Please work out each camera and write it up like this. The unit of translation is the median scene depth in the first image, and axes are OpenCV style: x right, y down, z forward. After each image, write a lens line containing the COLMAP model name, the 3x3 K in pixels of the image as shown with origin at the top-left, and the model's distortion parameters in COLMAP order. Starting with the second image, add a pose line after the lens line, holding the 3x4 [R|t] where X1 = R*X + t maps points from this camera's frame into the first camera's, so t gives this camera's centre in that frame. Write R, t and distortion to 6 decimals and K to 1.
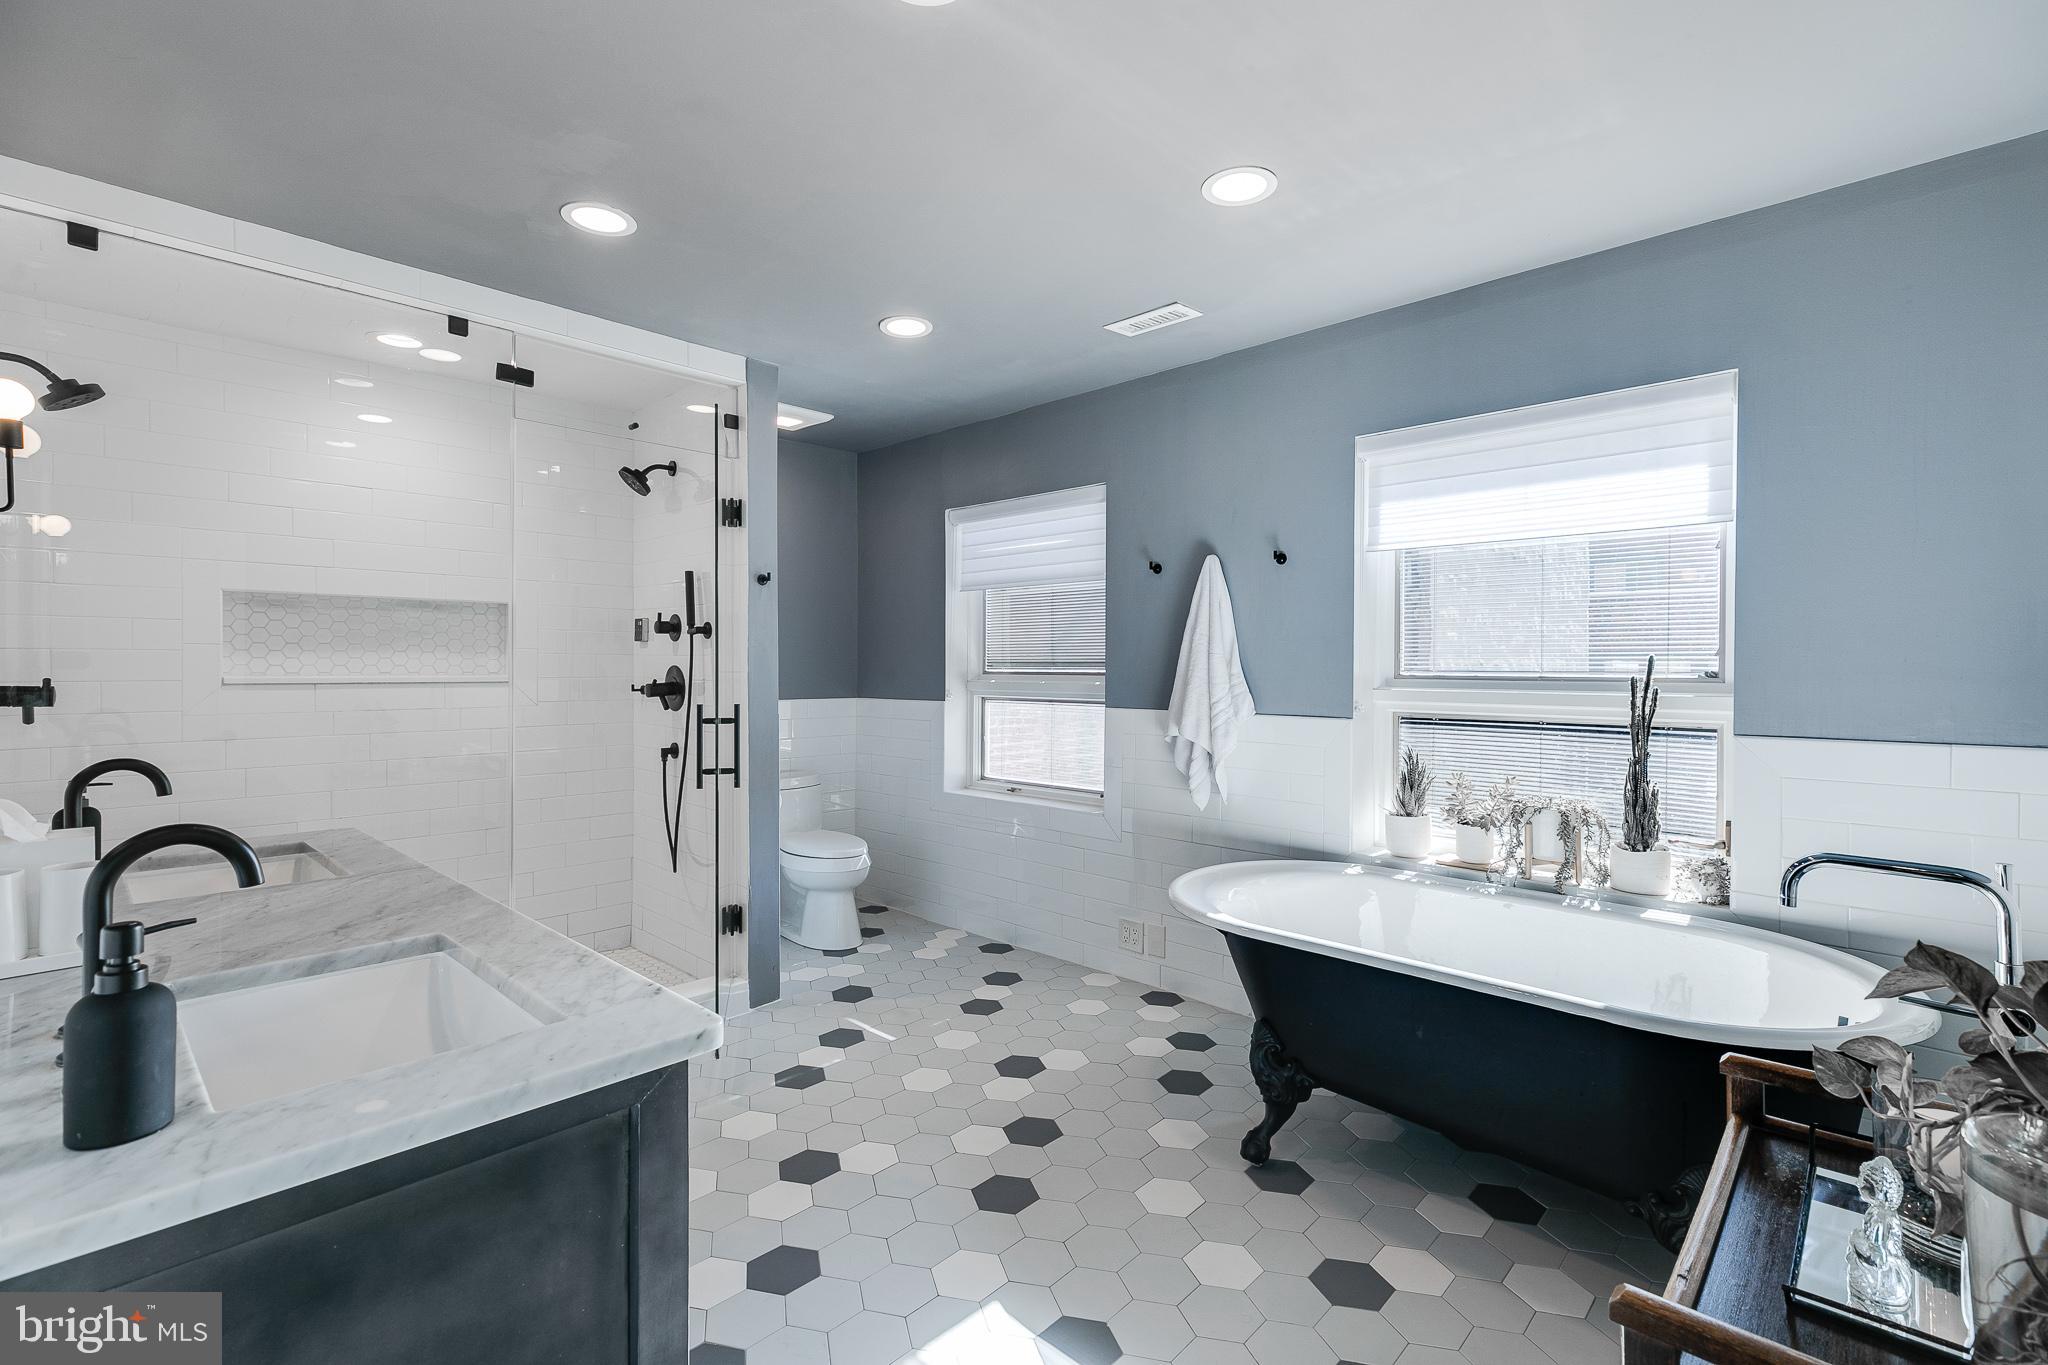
lens RADIAL K [[930.4, 0, 1017.7], [0, 930.4, 669.4], [0, 0, 1]] dist [0.006403, 0.001161]
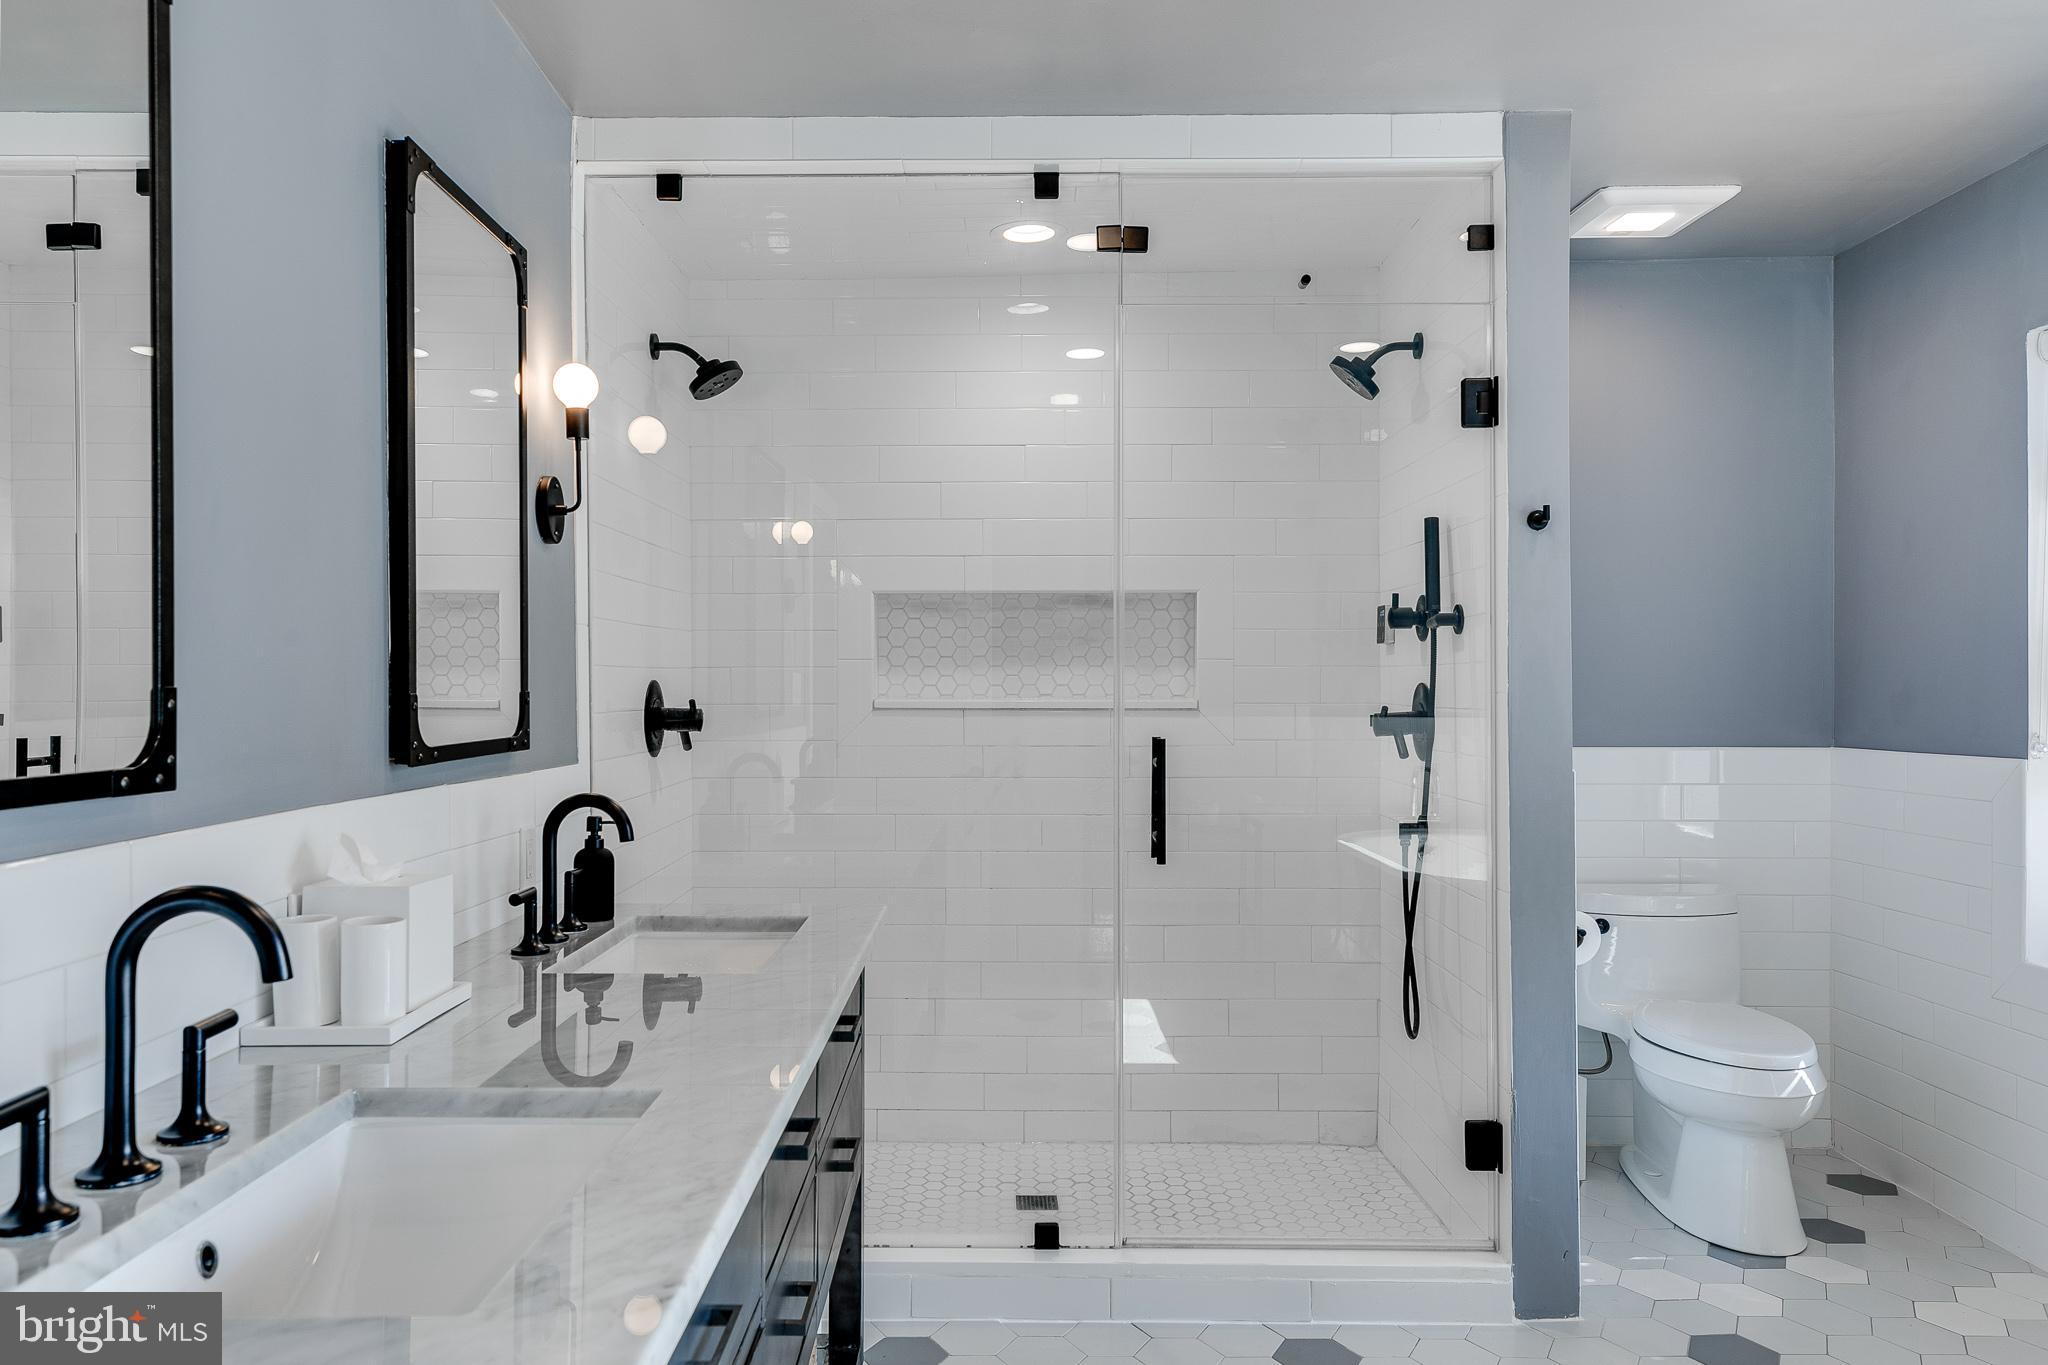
lens RADIAL K [[1408.2, 0, 1025.0], [0, 1408.2, 693.4], [0, 0, 1]] dist [0.009644, 0.001587]
pose [[0.681985, -0.002645, -0.731362, 0.115630], [-0.000288, 0.999992, -0.003886, 0.006448], [0.731366, 0.002861, 0.681979, 0.232143]]
